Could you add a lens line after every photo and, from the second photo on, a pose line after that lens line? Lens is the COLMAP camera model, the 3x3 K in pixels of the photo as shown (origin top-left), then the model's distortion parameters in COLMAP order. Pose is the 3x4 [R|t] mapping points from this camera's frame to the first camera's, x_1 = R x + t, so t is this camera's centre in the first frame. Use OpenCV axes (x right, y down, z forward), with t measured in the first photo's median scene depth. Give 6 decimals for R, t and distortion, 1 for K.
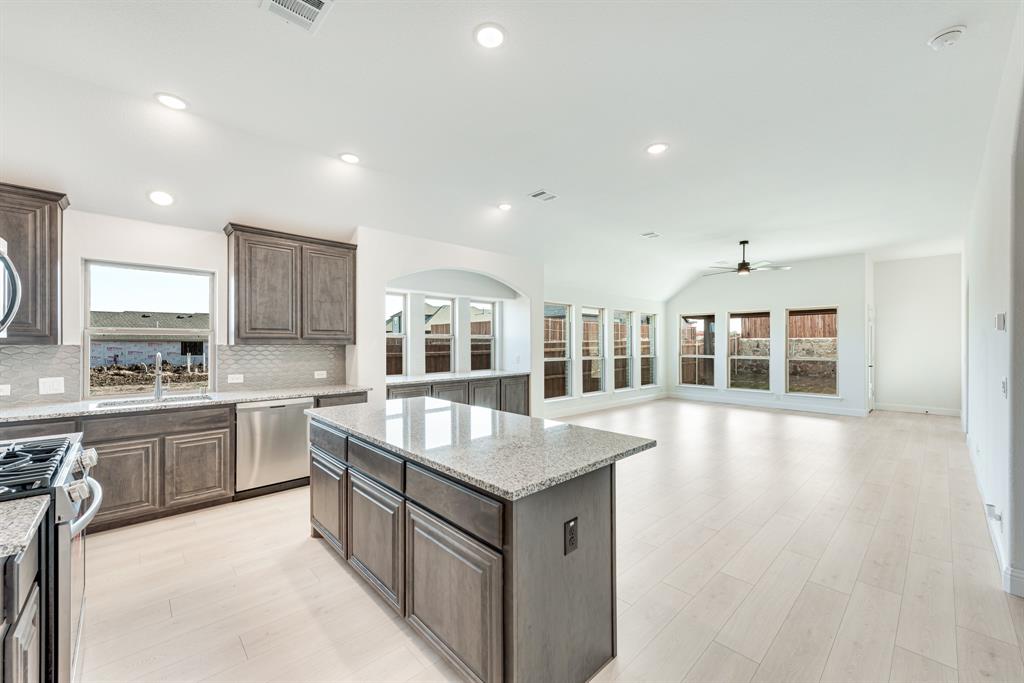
lens RADIAL K [[400.7, 0, 512.0], [0, 400.7, 341.5], [0, 0, 1]] dist [0.000150, -0.000033]
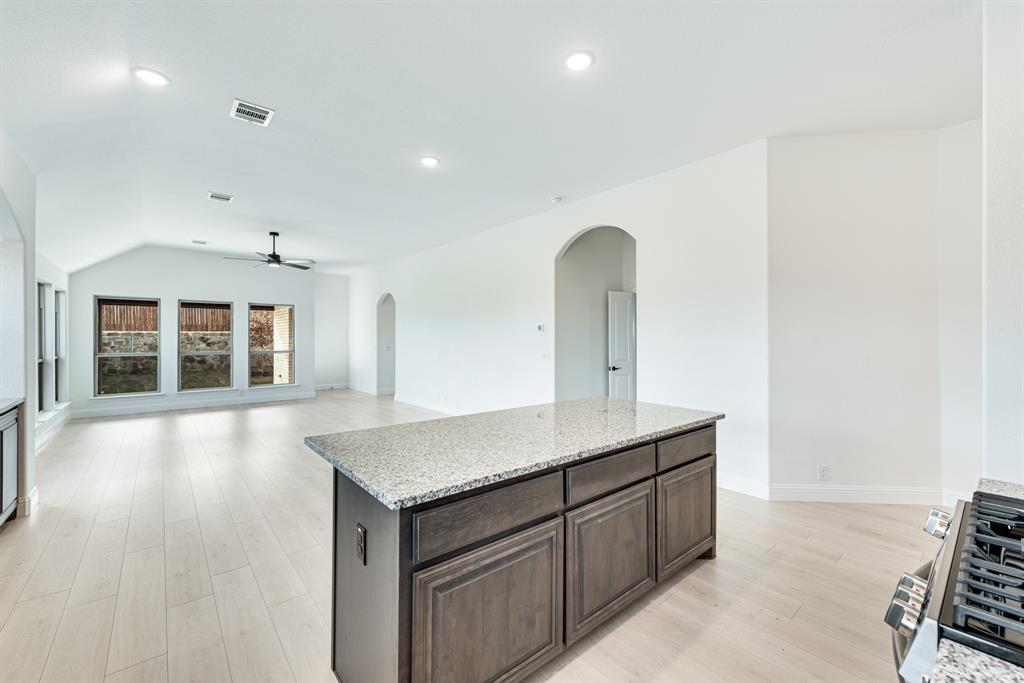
lens RADIAL K [[417.5, 0, 512.0], [0, 417.5, 341.5], [0, 0, 1]] dist [-0.000178, -0.000042]
pose [[0.047970, -0.005792, 0.998832, -0.226287], [-0.008001, 0.999949, 0.006183, 0.002352], [-0.998817, -0.008289, 0.047921, 0.204579]]
